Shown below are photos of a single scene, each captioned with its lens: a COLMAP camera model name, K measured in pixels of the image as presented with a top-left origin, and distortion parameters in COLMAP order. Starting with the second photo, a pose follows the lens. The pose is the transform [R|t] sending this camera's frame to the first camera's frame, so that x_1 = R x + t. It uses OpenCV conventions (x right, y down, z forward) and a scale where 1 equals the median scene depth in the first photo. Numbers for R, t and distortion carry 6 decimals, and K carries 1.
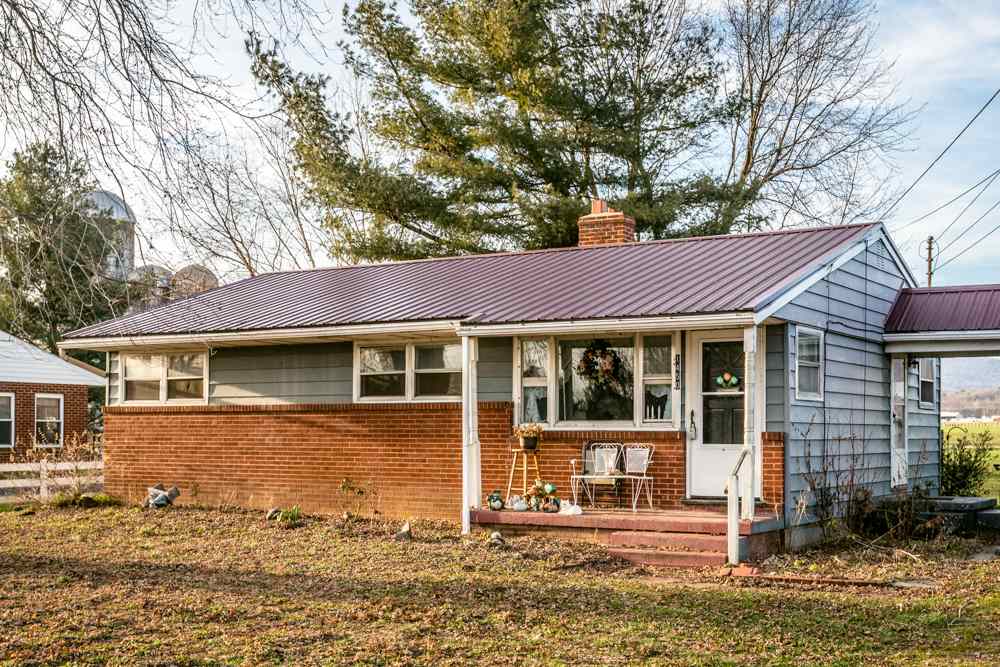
lens RADIAL K [[1320.5, 0, 500.0], [0, 1320.5, 333.5], [0, 0, 1]] dist [-0.011083, -0.001581]
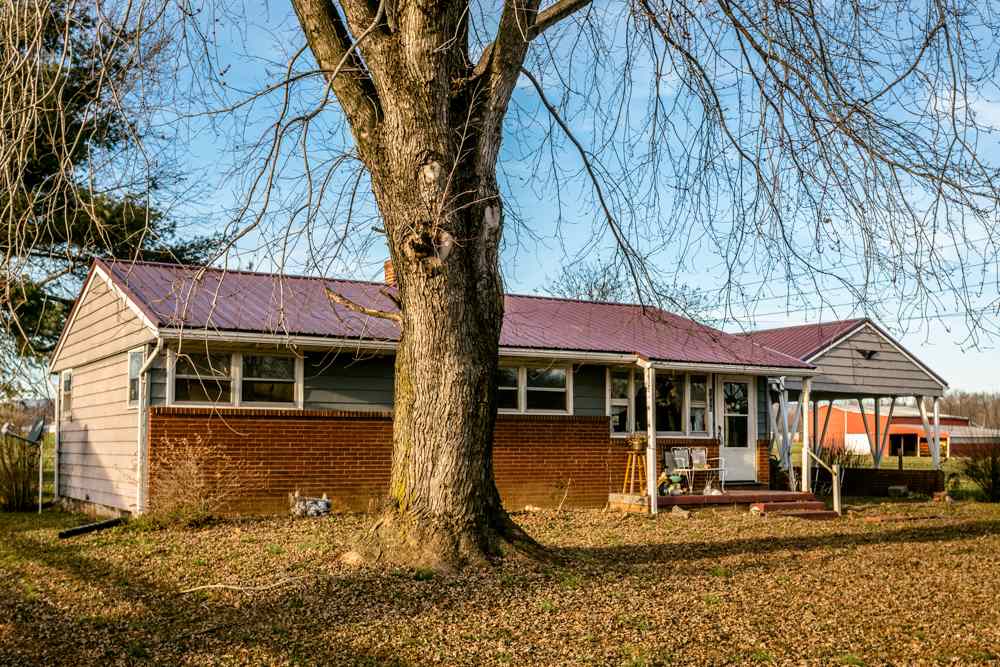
lens RADIAL K [[1320.5, 0, 500.0], [0, 1320.5, 333.5], [0, 0, 1]] dist [-0.011083, -0.001581]
pose [[0.396994, 0.076575, 0.914621, -1.180690], [-0.071978, 0.996042, -0.052150, 0.042752], [-0.914994, -0.045130, 0.400934, 0.532283]]
